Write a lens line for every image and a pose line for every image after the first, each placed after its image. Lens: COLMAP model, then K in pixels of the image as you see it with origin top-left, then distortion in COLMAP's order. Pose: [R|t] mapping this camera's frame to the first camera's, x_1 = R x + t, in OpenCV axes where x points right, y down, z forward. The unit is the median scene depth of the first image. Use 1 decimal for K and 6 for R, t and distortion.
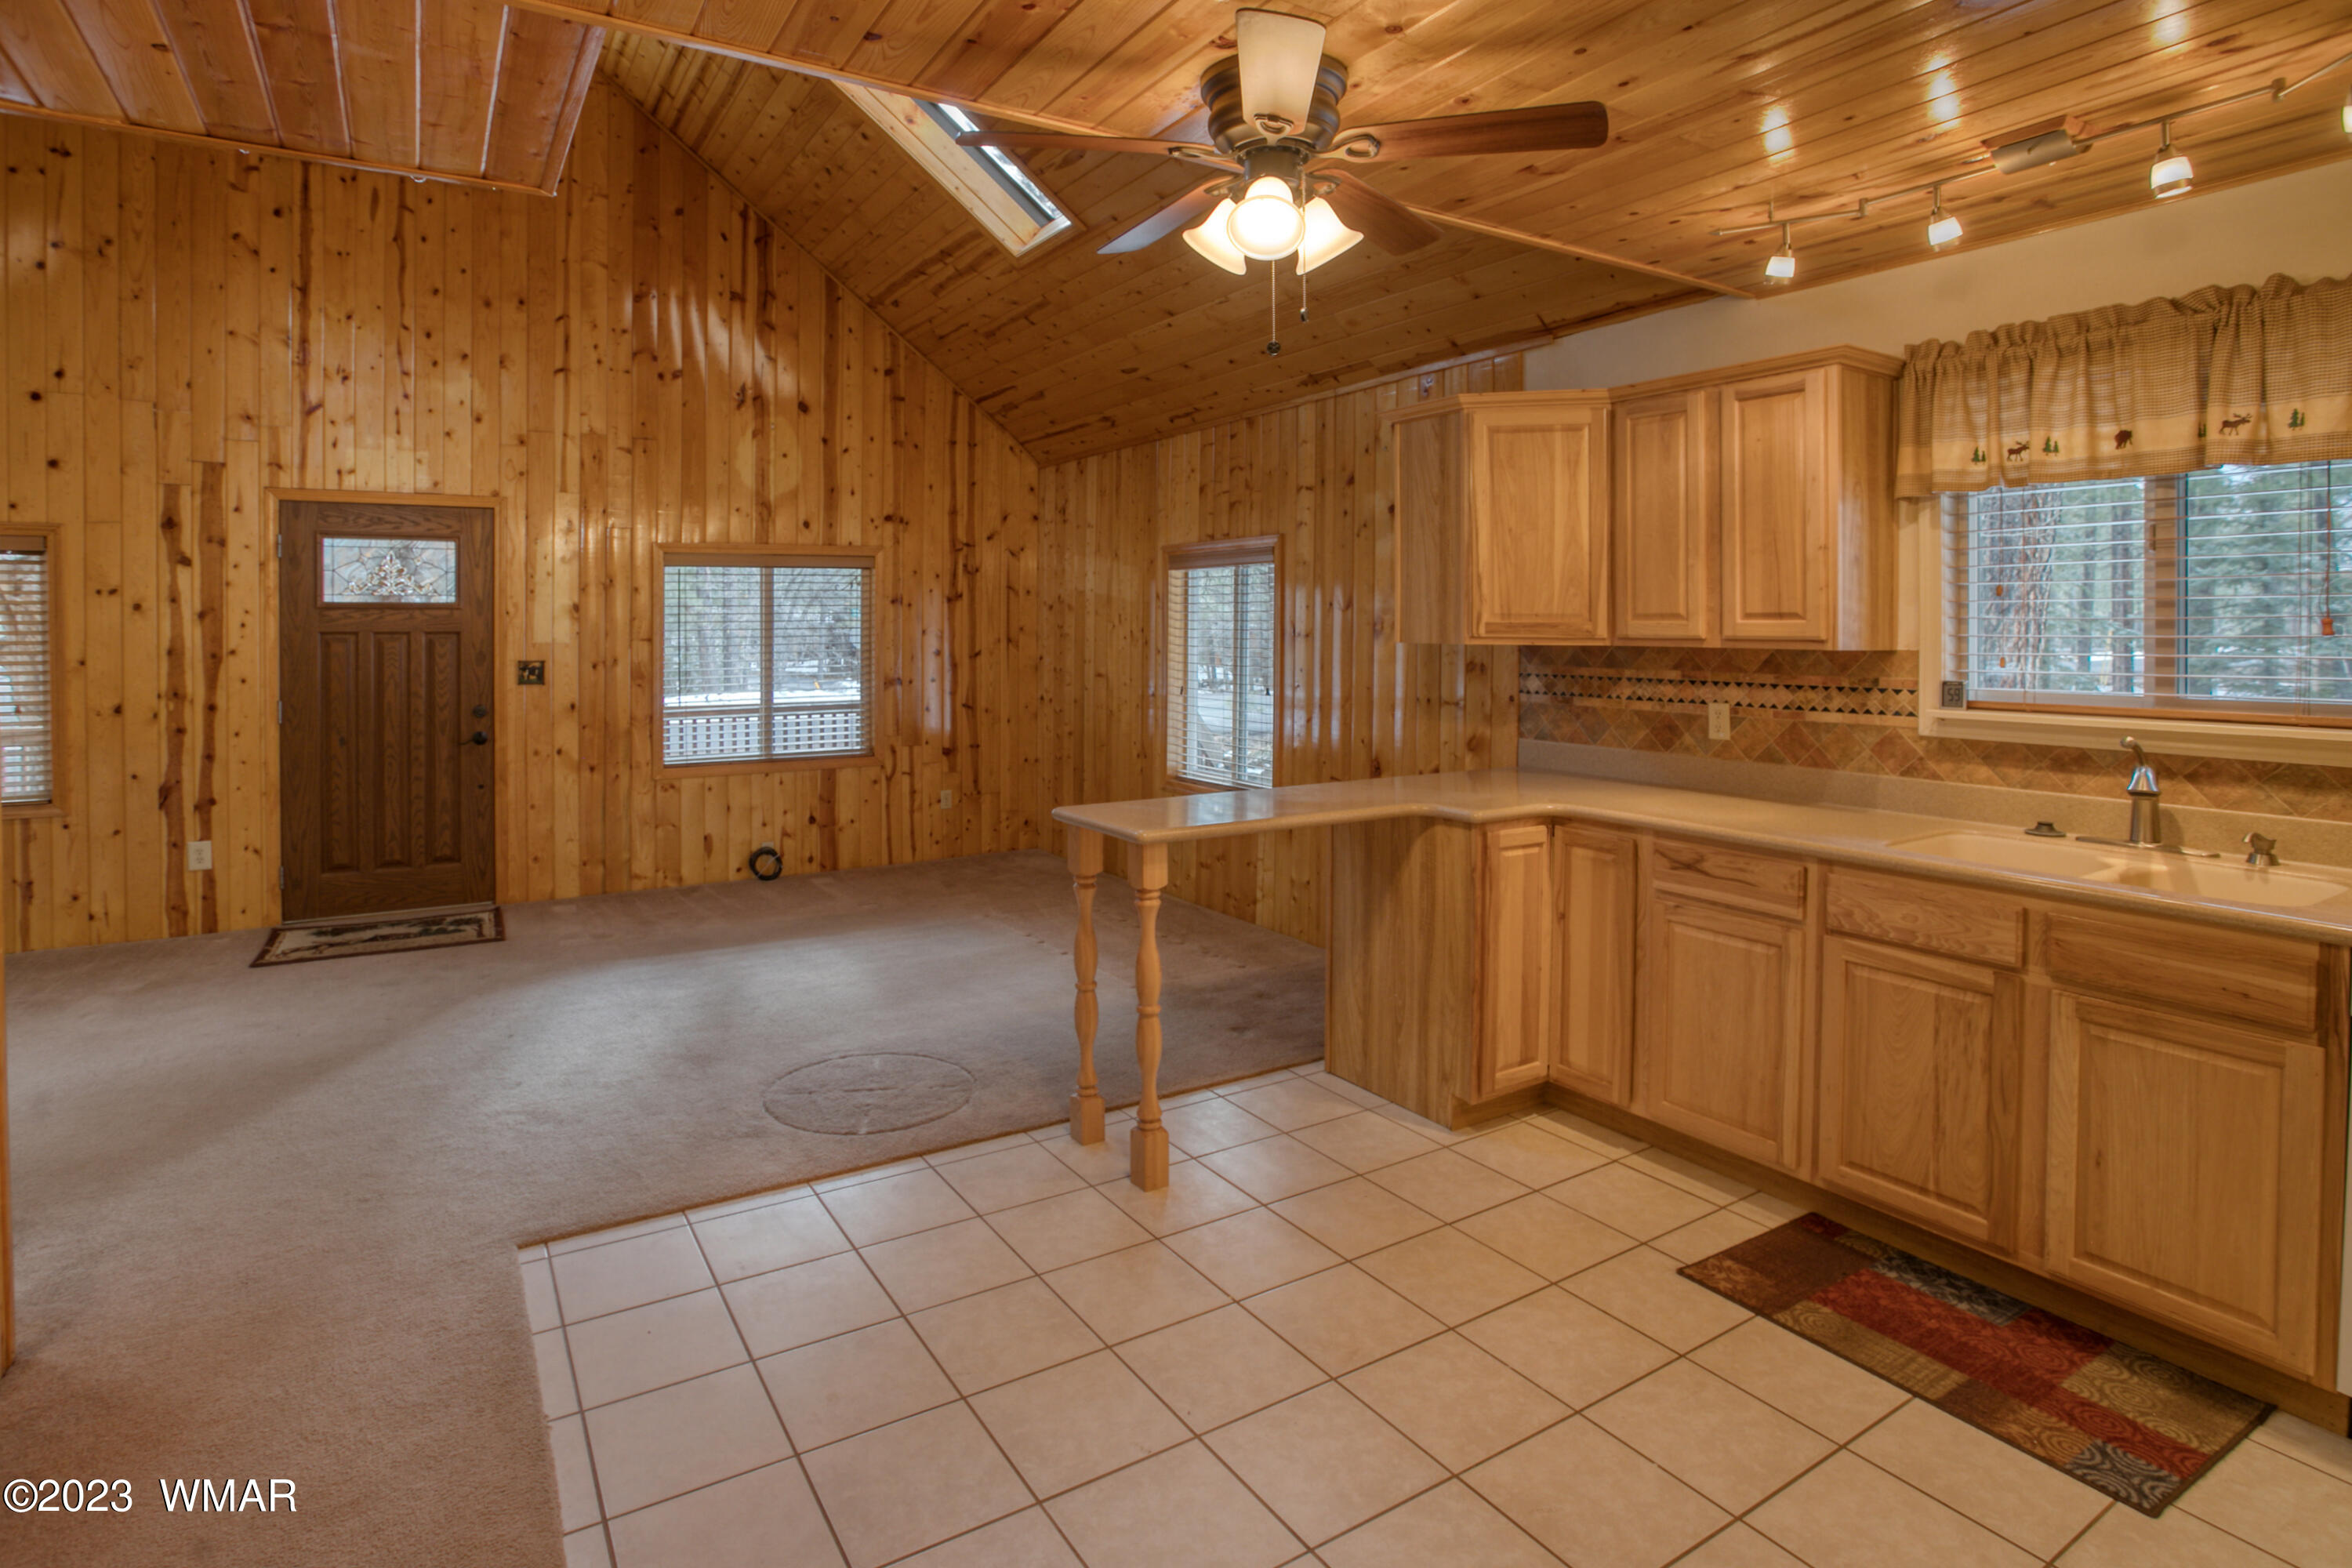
lens RADIAL K [[1262.6, 0, 1199.7], [0, 1262.6, 618.4], [0, 0, 1]] dist [-0.049057, 0.016922]
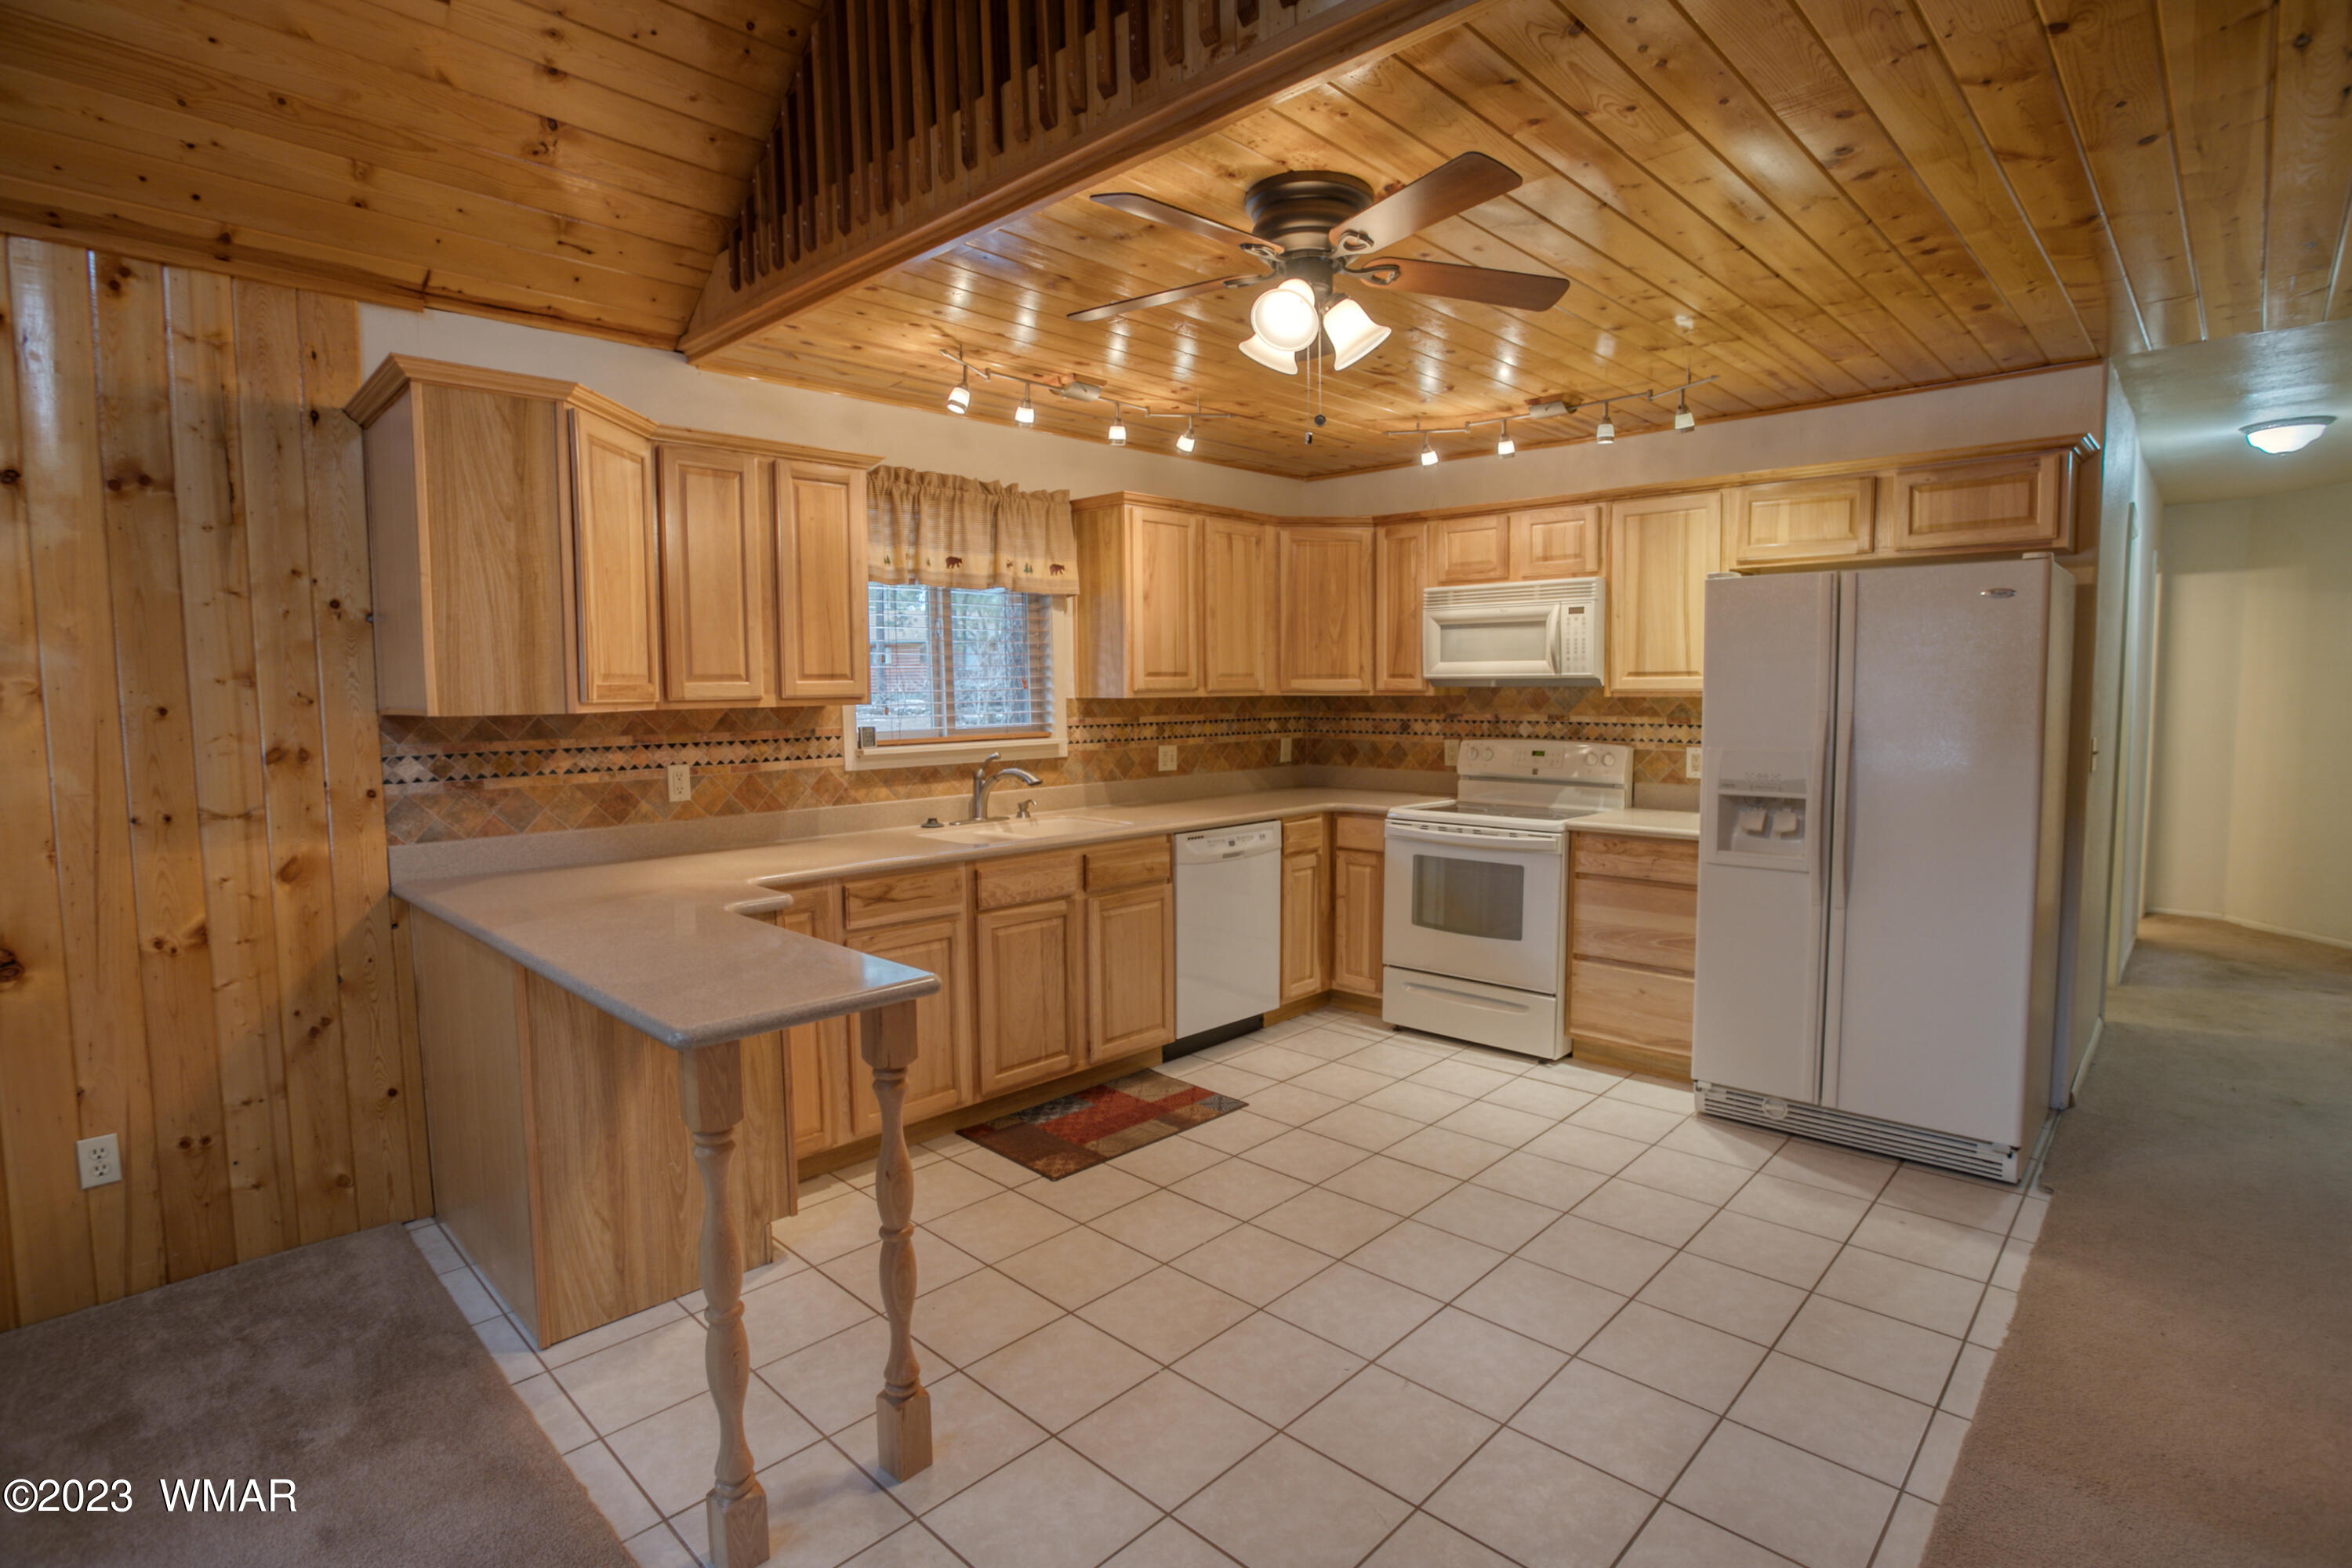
lens RADIAL K [[1162.6, 0, 1178.1], [0, 1162.6, 764.3], [0, 0, 1]] dist [-0.062622, 0.027445]
pose [[-0.248495, -0.069849, 0.966112, -0.615176], [0.001091, 0.997376, 0.072390, 0.001285], [-0.968633, 0.019042, -0.247766, 0.908593]]
